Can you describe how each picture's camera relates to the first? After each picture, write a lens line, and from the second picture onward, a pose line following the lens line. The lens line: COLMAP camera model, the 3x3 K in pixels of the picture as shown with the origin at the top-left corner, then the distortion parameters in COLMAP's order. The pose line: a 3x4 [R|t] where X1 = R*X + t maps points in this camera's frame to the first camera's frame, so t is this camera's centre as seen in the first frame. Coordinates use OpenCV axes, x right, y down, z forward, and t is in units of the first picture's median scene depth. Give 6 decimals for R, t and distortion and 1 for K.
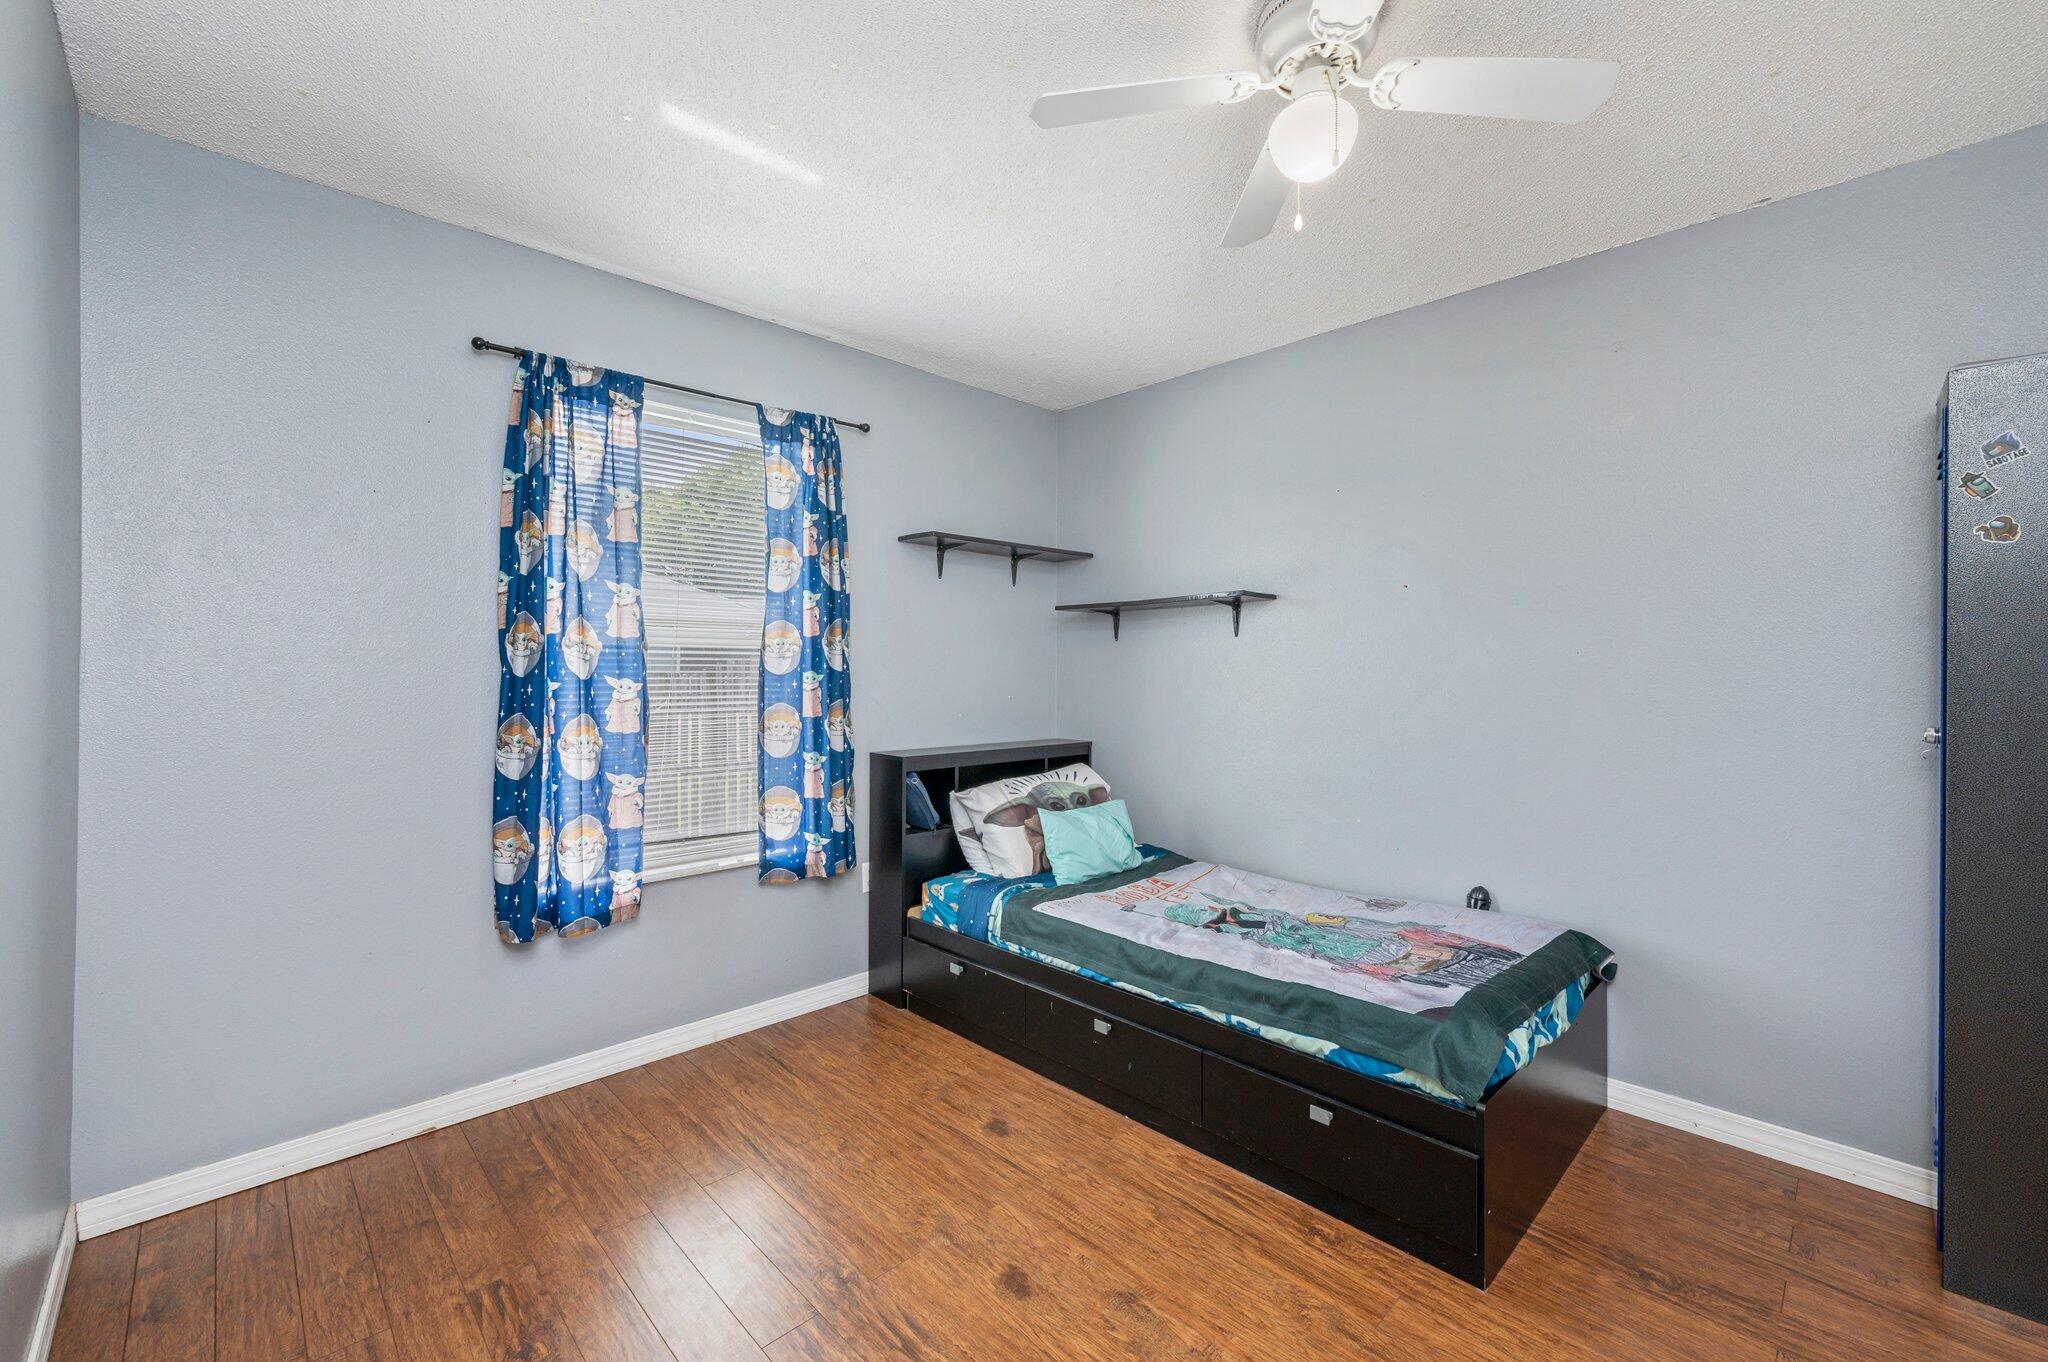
lens RADIAL K [[829.5, 0, 1014.4], [0, 829.5, 670.3], [0, 0, 1]] dist [-0.007867, 0.001349]
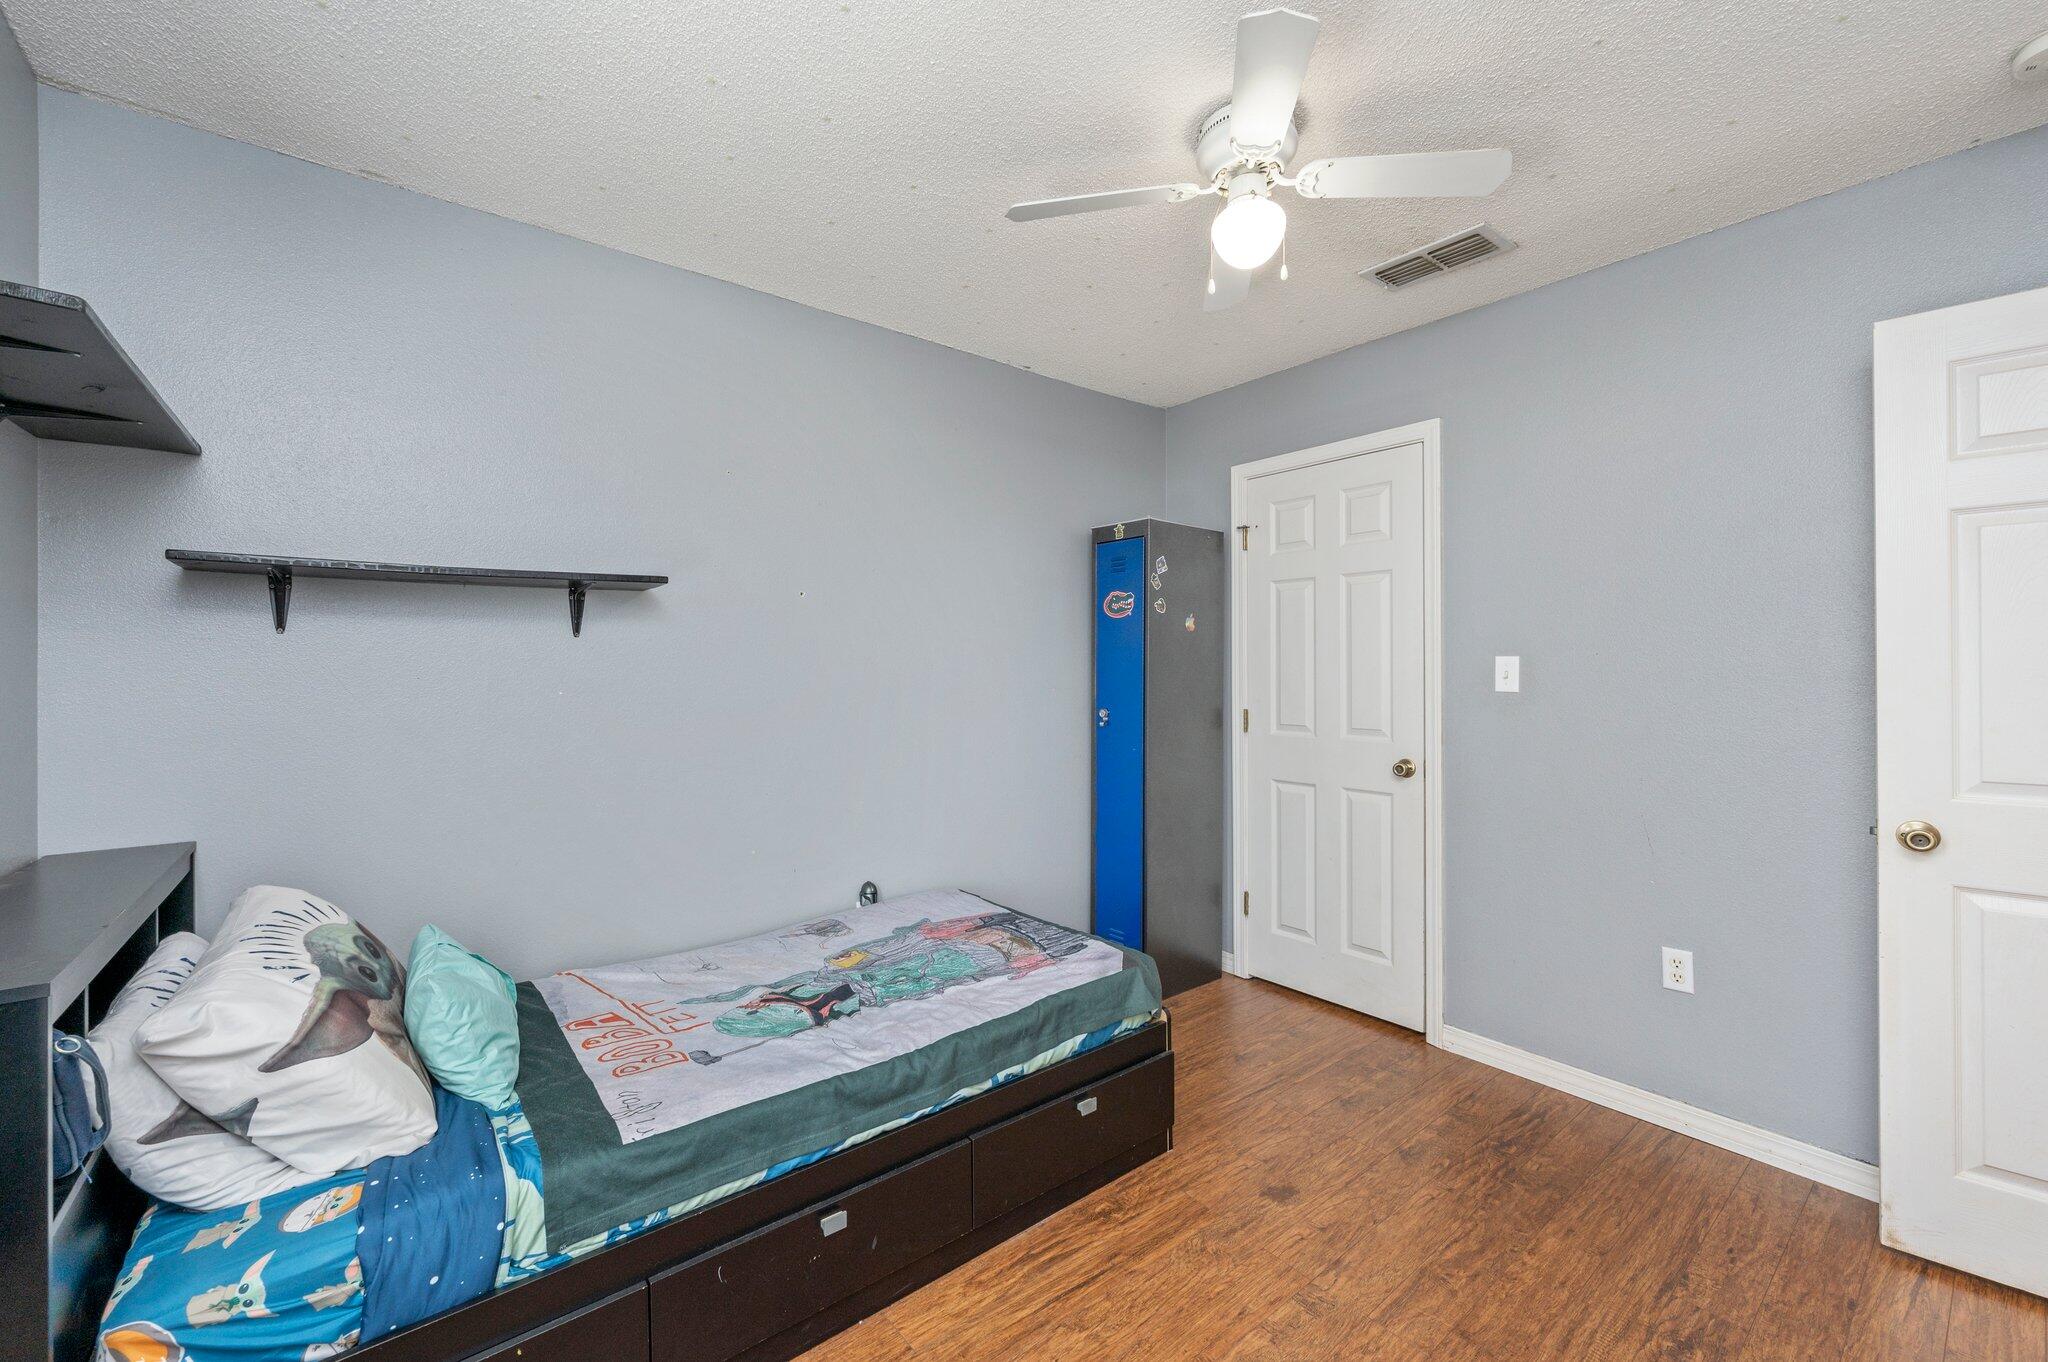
lens RADIAL K [[829.5, 0, 1017.0], [0, 829.5, 673.4], [0, 0, 1]] dist [-0.007867, 0.001349]
pose [[0.086592, -0.006399, 0.996223, -0.559967], [0.009060, 0.999943, 0.005636, -0.015205], [-0.996203, 0.008538, 0.086645, 0.817560]]
